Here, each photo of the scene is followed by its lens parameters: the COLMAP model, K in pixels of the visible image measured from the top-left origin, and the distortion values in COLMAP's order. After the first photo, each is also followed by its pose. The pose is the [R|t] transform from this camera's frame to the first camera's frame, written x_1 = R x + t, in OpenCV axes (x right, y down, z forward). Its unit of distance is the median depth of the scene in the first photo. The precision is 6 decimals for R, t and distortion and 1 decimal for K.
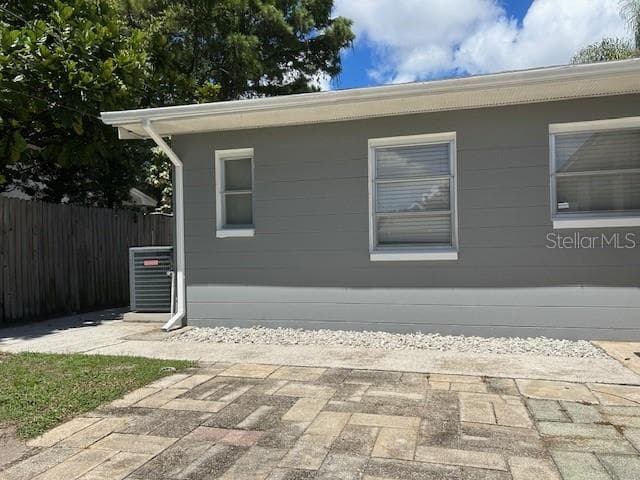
lens RADIAL K [[483.9, 0, 323.1], [0, 483.9, 246.0], [0, 0, 1]] dist [0.039679, -0.048448]
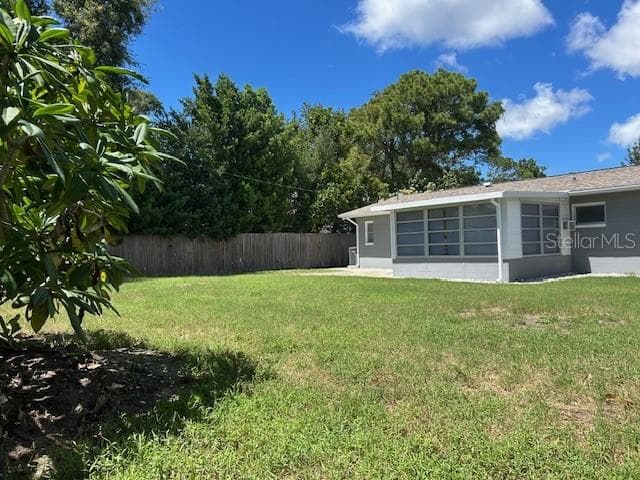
lens RADIAL K [[483.9, 0, 322.3], [0, 483.9, 252.9], [0, 0, 1]] dist [0.039679, -0.048448]
pose [[0.825136, 0.002667, -0.564927, 2.113802], [0.014541, 0.999557, 0.025958, -0.074971], [0.564747, -0.029634, 0.824732, -2.968614]]
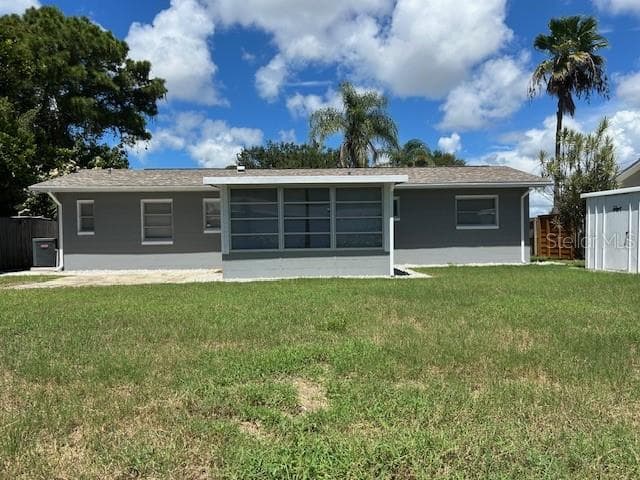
lens RADIAL K [[483.9, 0, 323.1], [0, 483.9, 246.2], [0, 0, 1]] dist [0.039679, -0.048448]
pose [[0.952411, -0.002961, 0.304801, 0.285813], [-0.004502, 0.999707, 0.023779, -0.033731], [-0.304783, -0.024020, 0.952119, -2.319739]]
